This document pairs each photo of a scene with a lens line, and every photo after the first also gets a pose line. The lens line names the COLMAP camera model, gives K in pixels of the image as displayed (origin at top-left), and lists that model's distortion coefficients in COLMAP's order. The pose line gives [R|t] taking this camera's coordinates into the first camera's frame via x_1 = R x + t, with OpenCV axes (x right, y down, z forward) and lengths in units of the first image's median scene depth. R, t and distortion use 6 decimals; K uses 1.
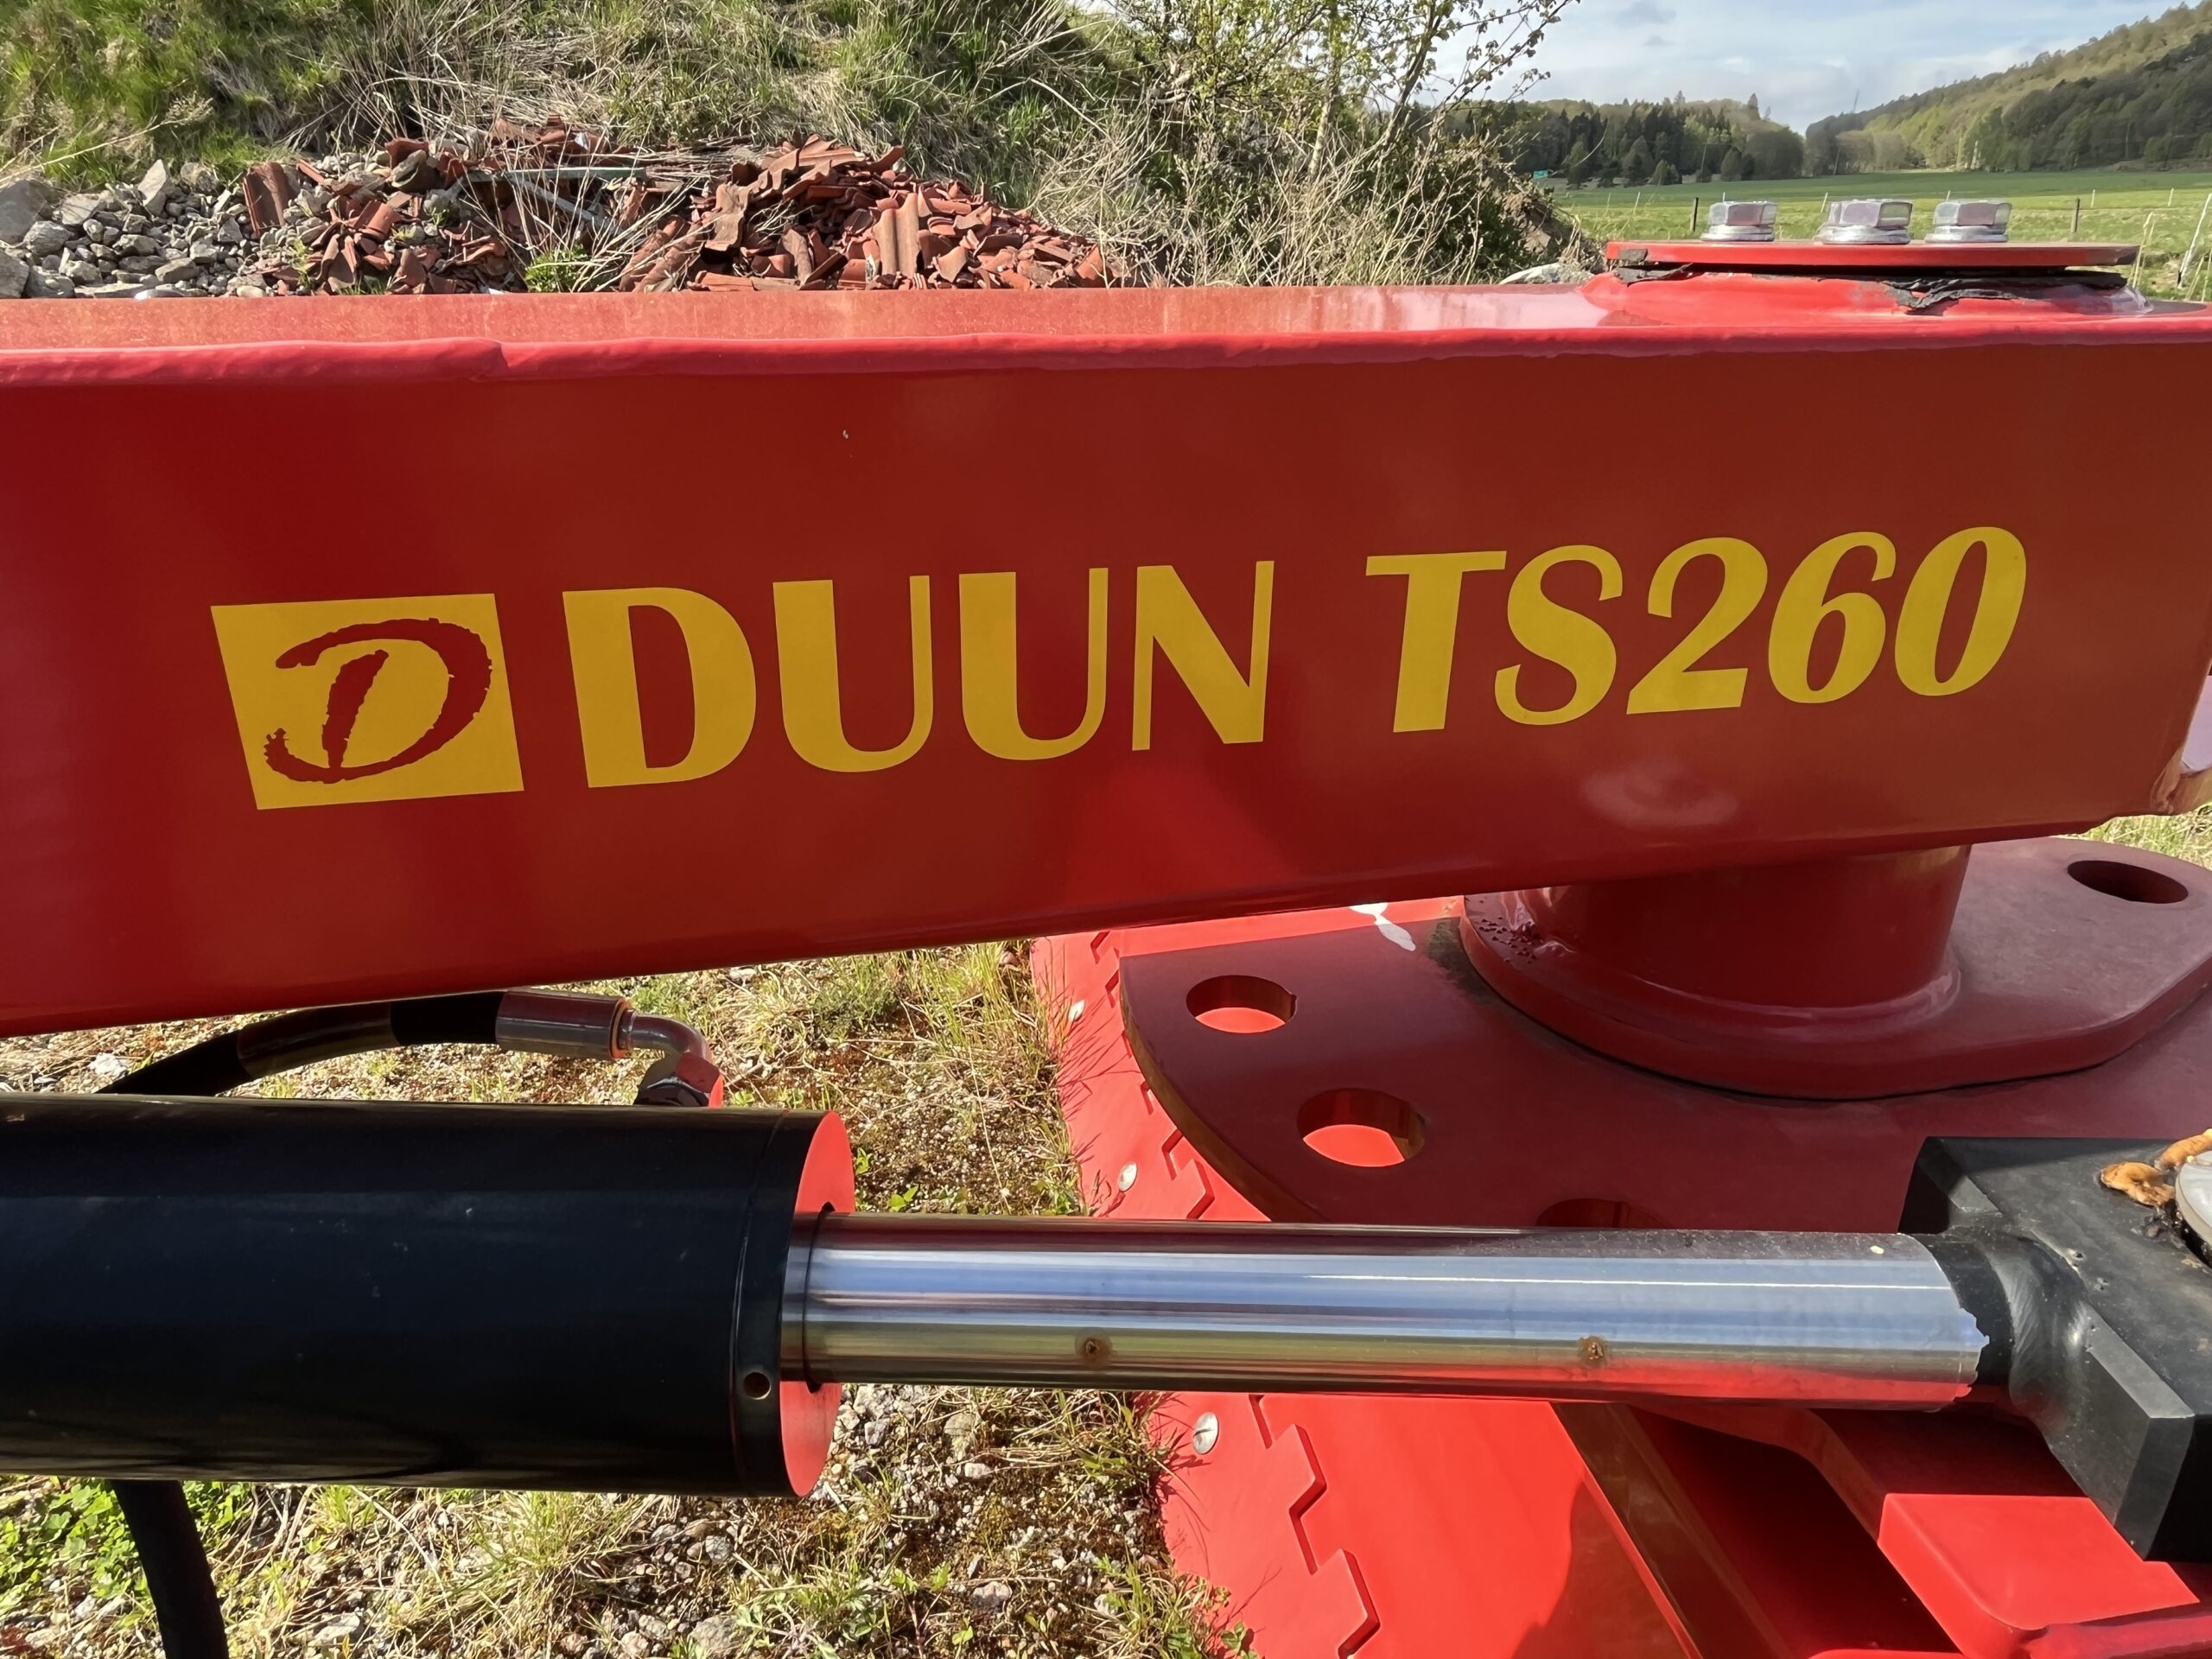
lens RADIAL K [[1382.4, 0, 1067.5], [0, 1382.4, 803.8], [0, 0, 1]] dist [-0.004215, 0.000007]
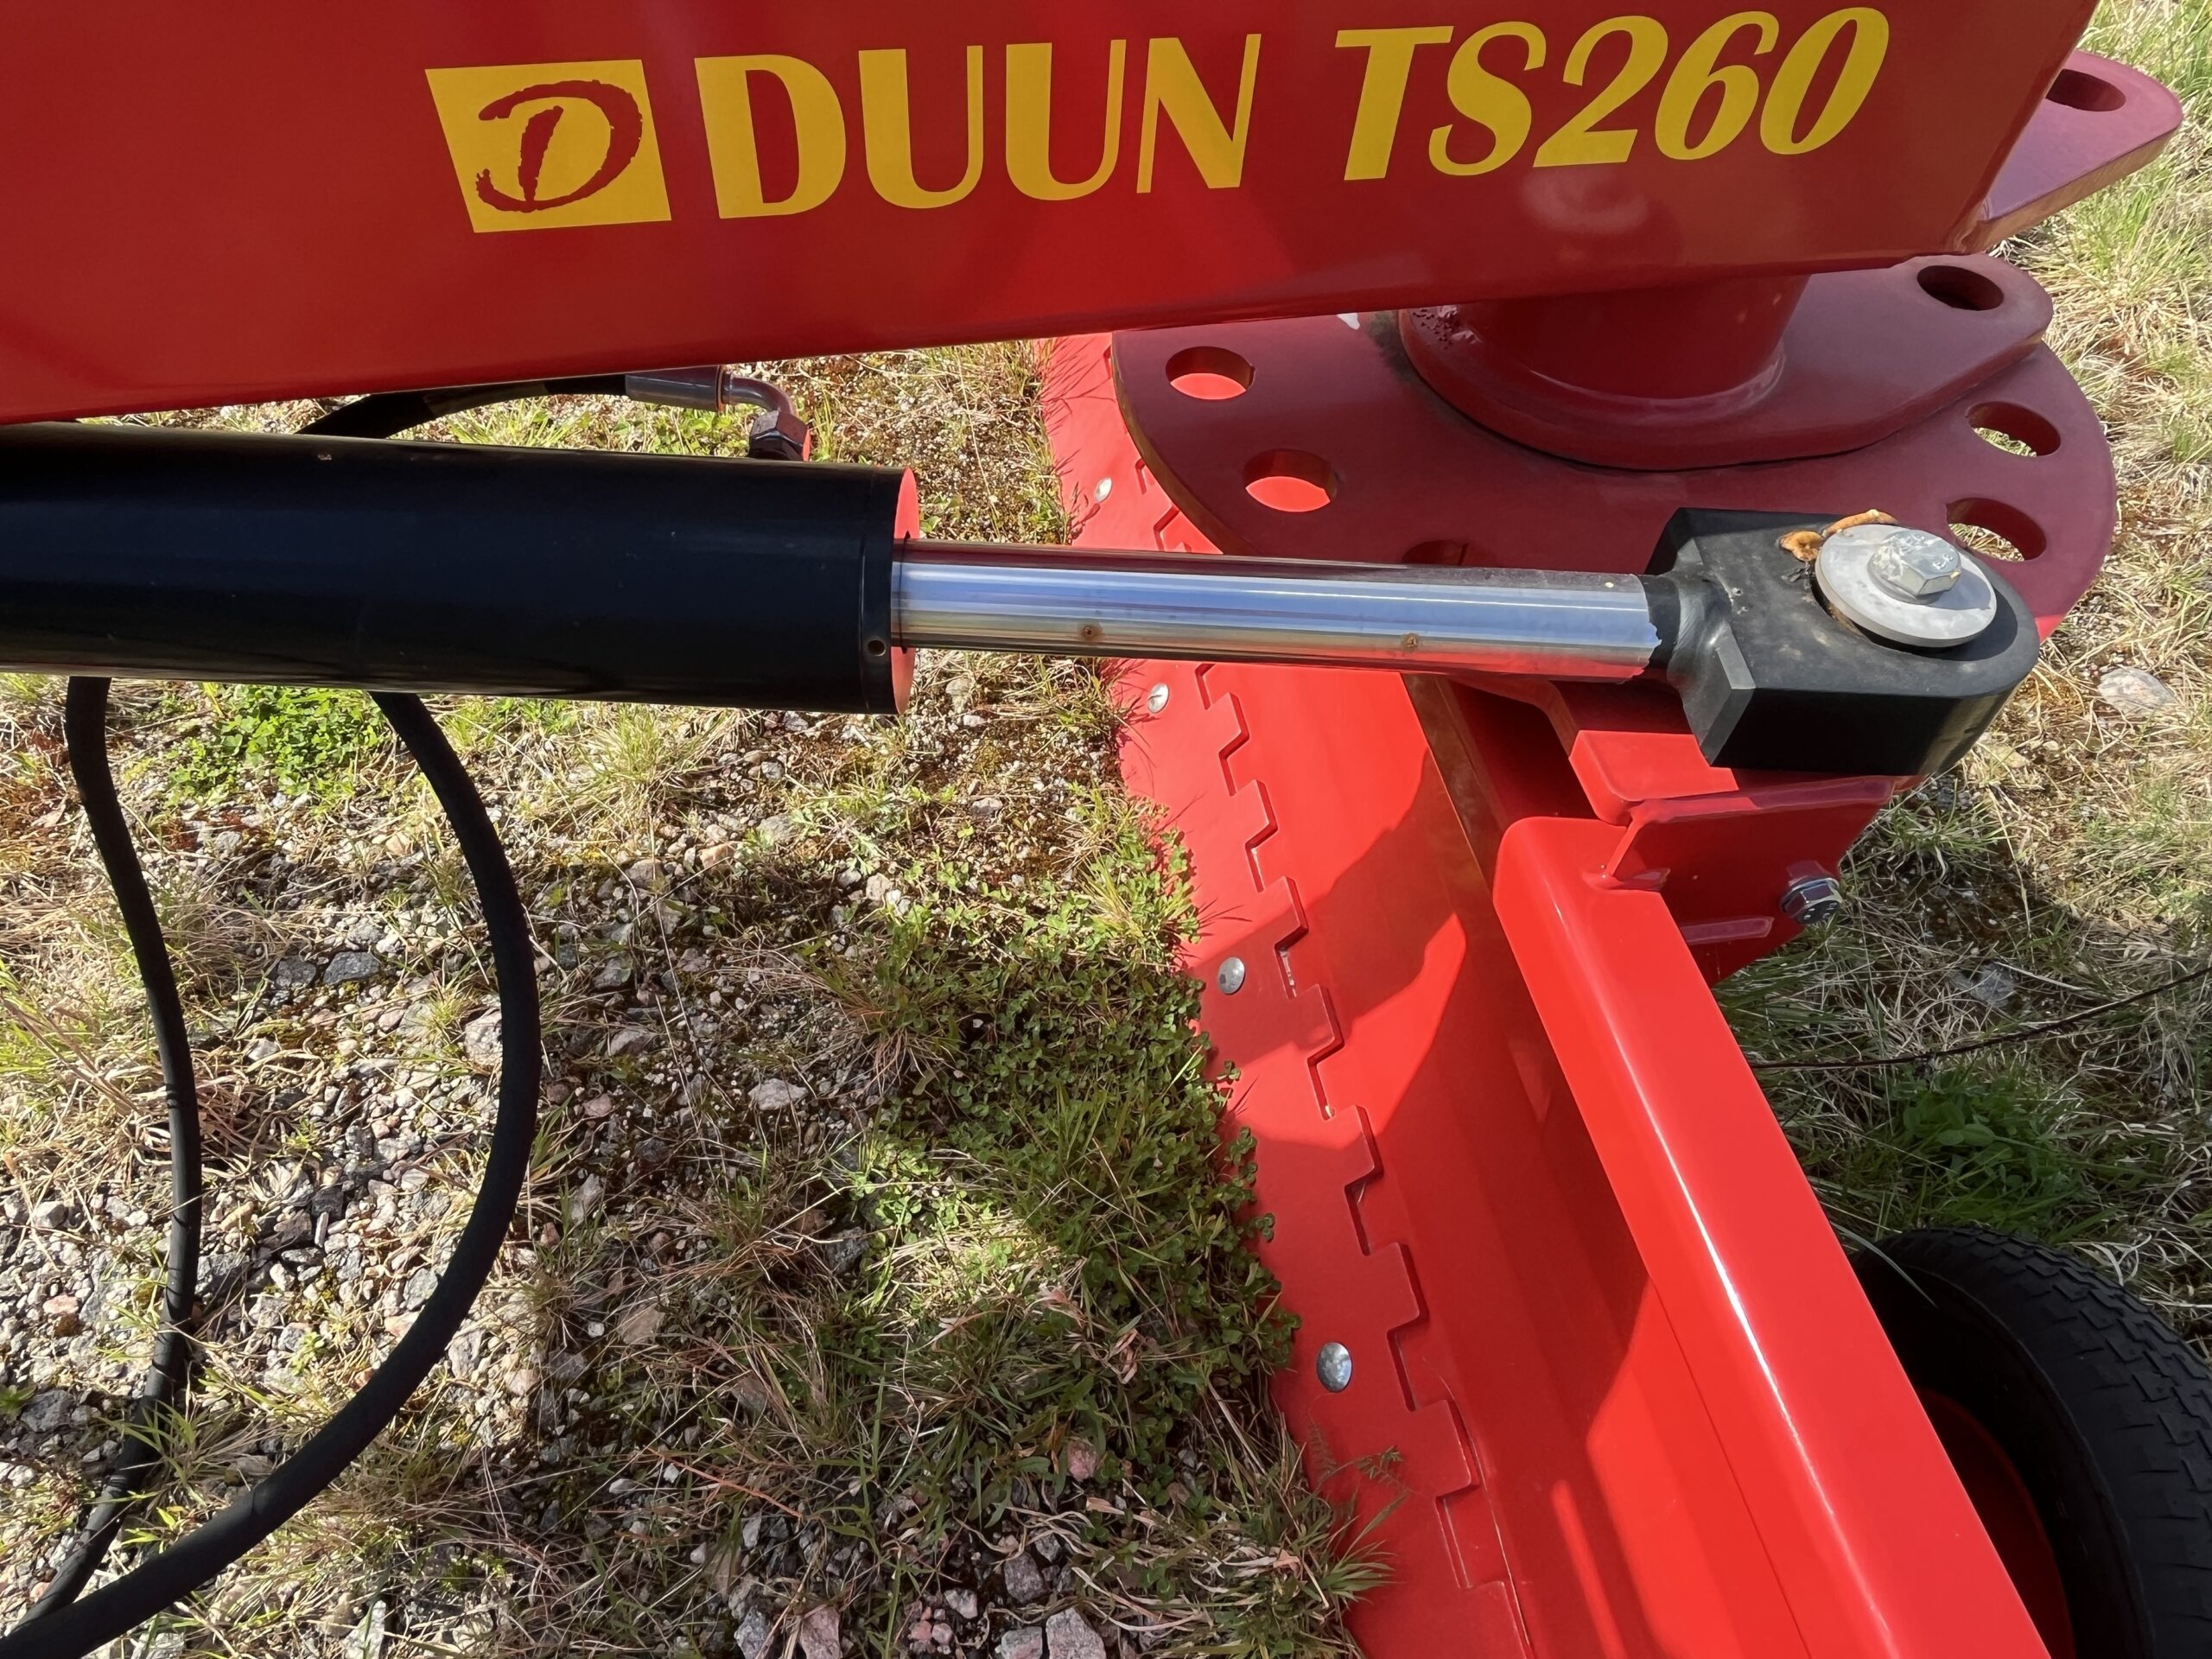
lens RADIAL K [[1382.4, 0, 1067.5], [0, 1382.4, 803.8], [0, 0, 1]] dist [-0.004215, 0.000007]
pose [[0.999337, 0.023152, 0.028083, -0.015595], [-0.033773, 0.877495, 0.478395, -0.059288], [-0.013567, -0.479027, 0.877695, -0.151993]]
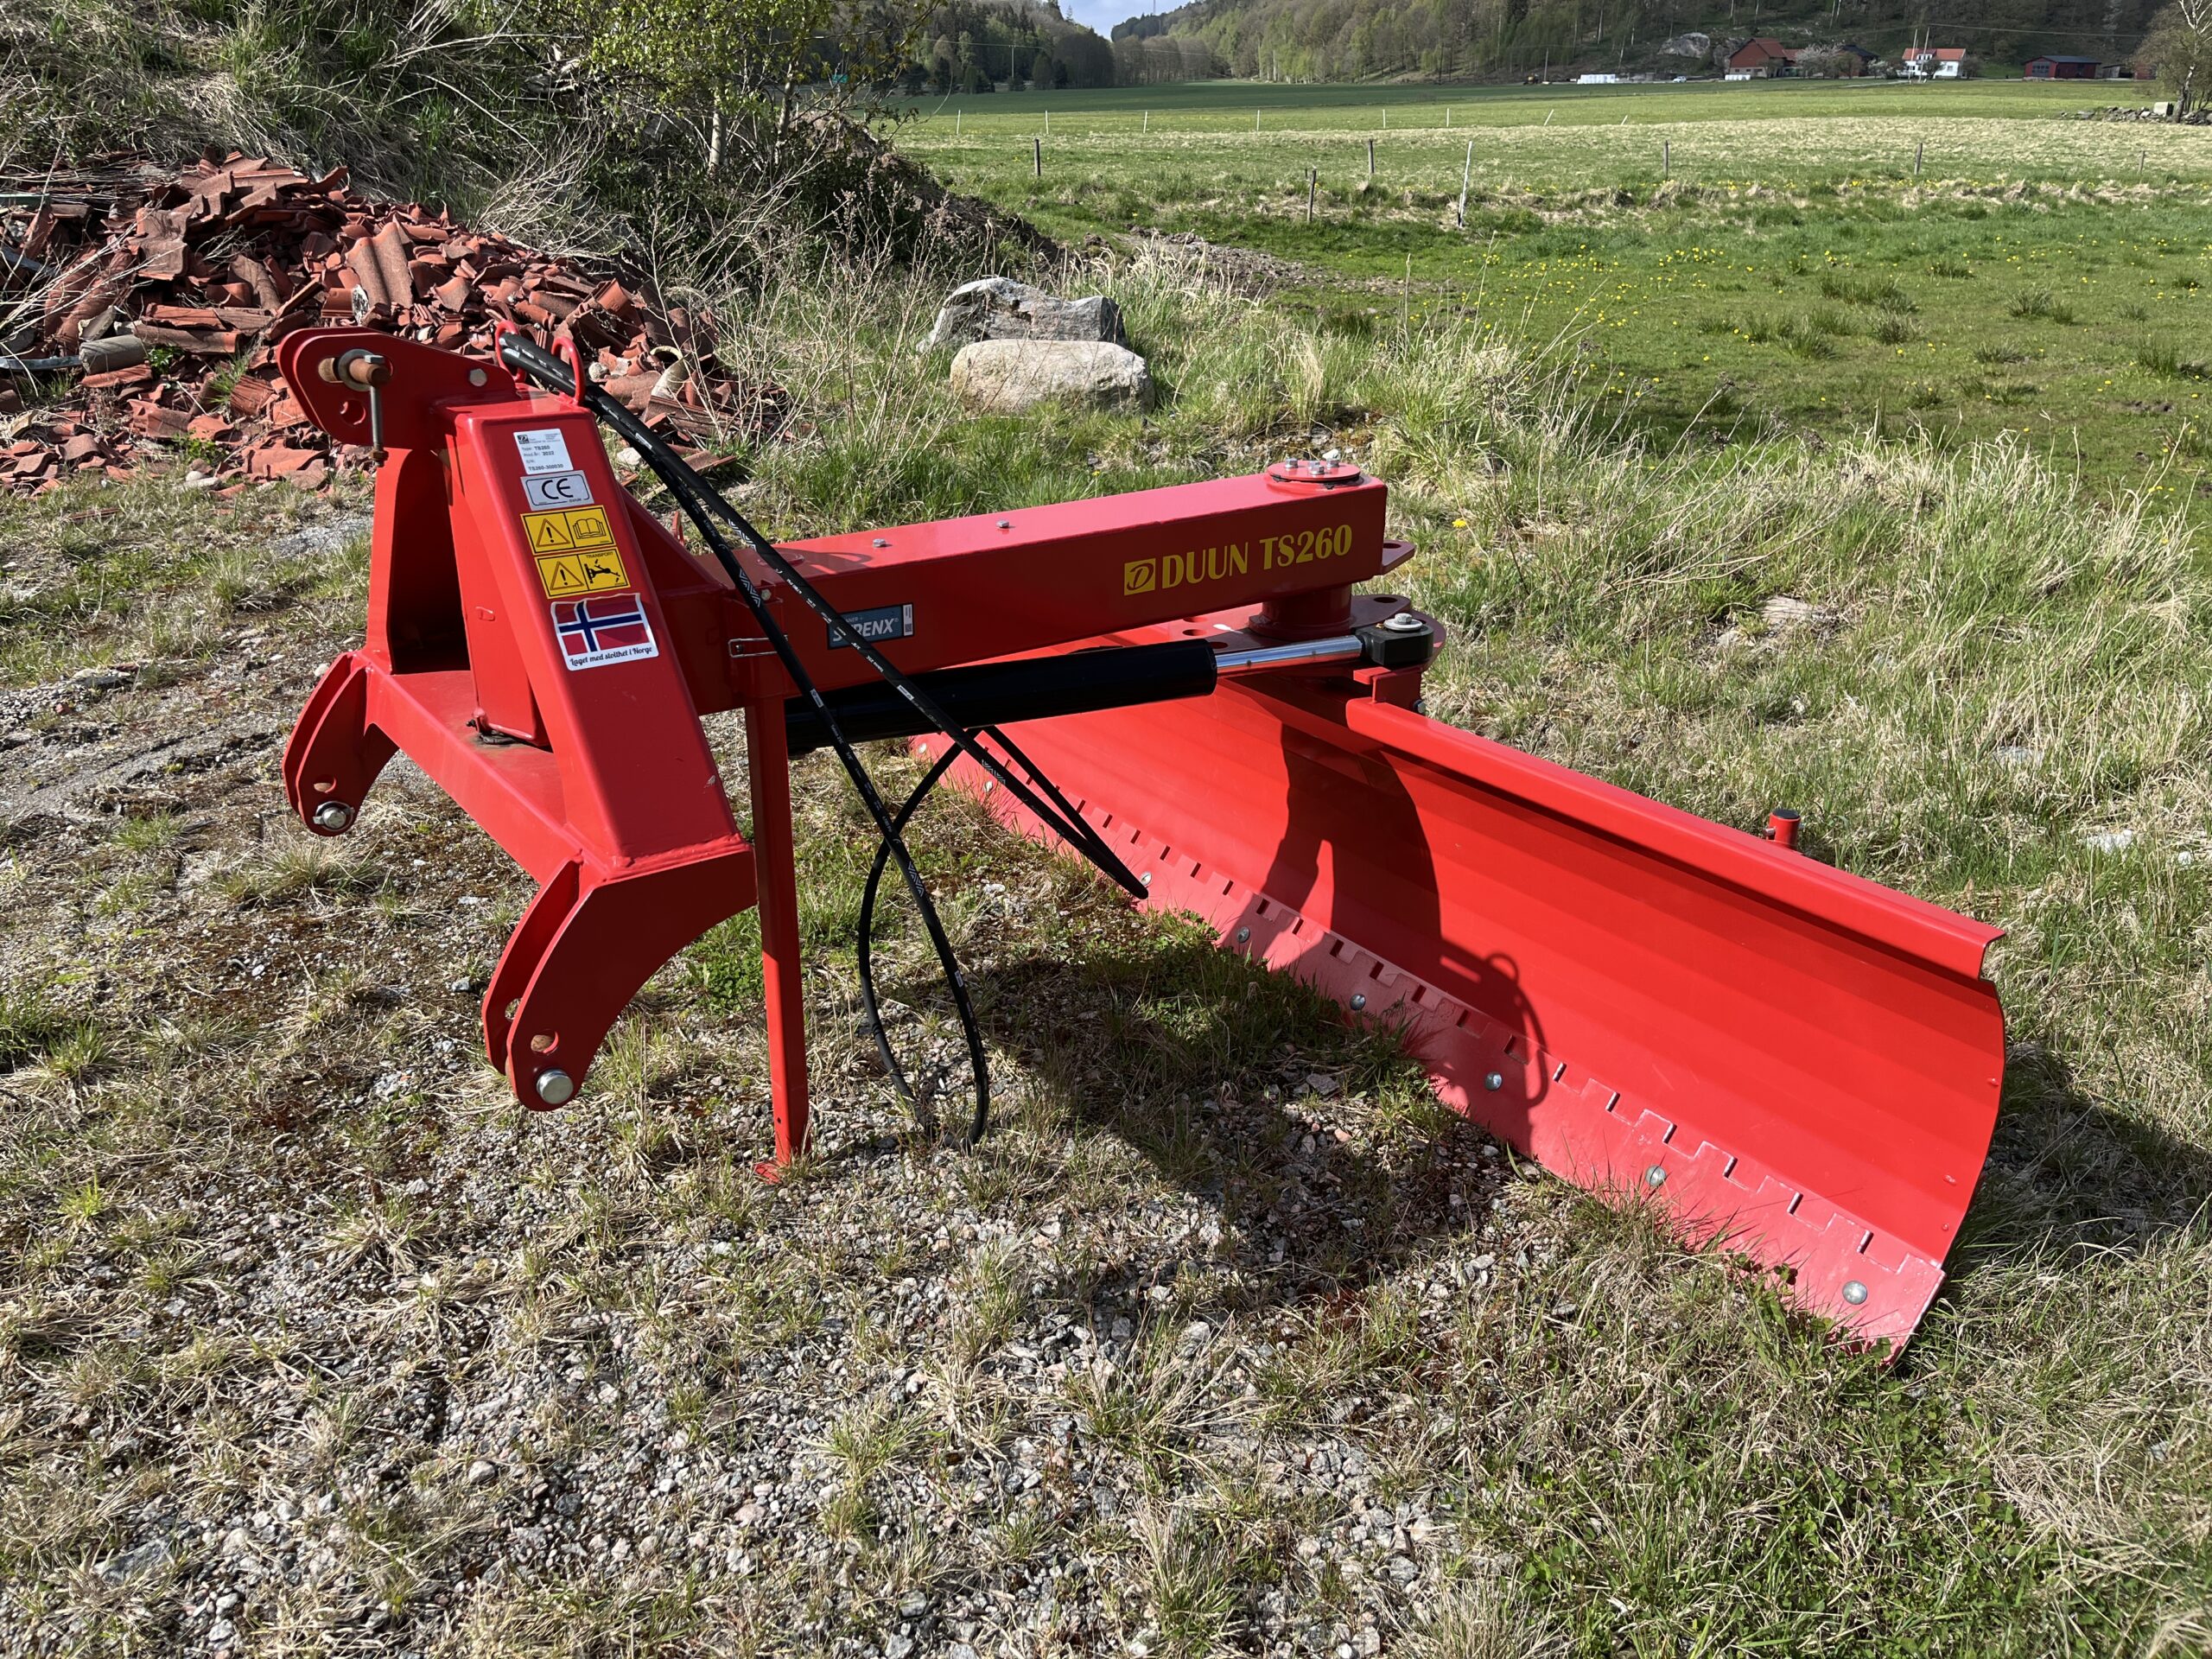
lens RADIAL K [[1820.4, 0, 1106.0], [0, 1820.4, 829.5], [0, 0, 1]] dist [0.085100, -0.141858]
pose [[0.897300, -0.158078, 0.412145, -1.534746], [0.165964, 0.985988, 0.016847, 0.326621], [-0.409033, 0.053285, 0.910962, -2.352542]]
